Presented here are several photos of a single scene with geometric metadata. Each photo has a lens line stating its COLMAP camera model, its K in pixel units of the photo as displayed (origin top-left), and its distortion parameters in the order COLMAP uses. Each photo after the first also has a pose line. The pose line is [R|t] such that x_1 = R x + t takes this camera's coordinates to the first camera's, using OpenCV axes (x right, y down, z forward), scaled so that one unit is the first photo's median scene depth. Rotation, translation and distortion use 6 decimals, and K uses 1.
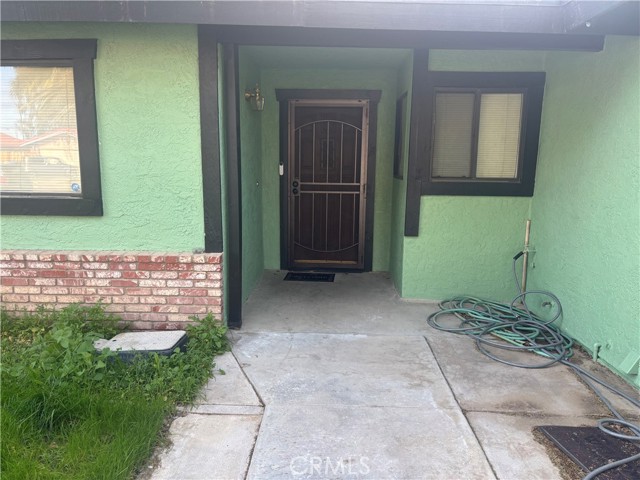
lens RADIAL K [[479.3, 0, 319.5], [0, 479.3, 241.8], [0, 0, 1]] dist [0.033597, -0.015329]
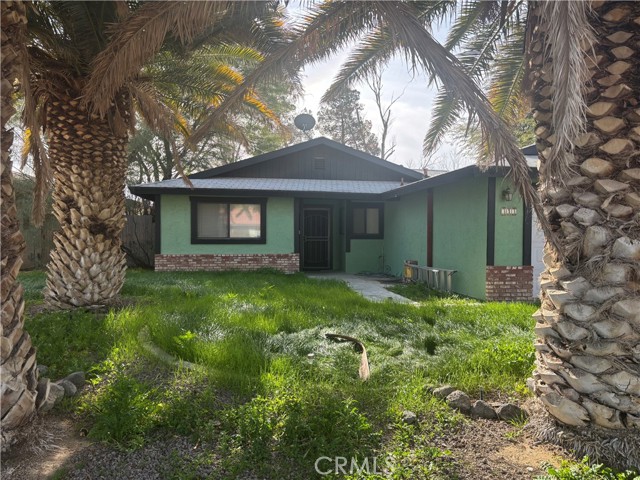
lens RADIAL K [[479.3, 0, 319.9], [0, 479.3, 238.8], [0, 0, 1]] dist [0.033597, -0.015329]
pose [[0.984749, -0.012158, 0.173557, -0.669659], [0.039402, 0.987221, -0.154410, 0.477256], [-0.169462, 0.158893, 0.972644, -2.564759]]
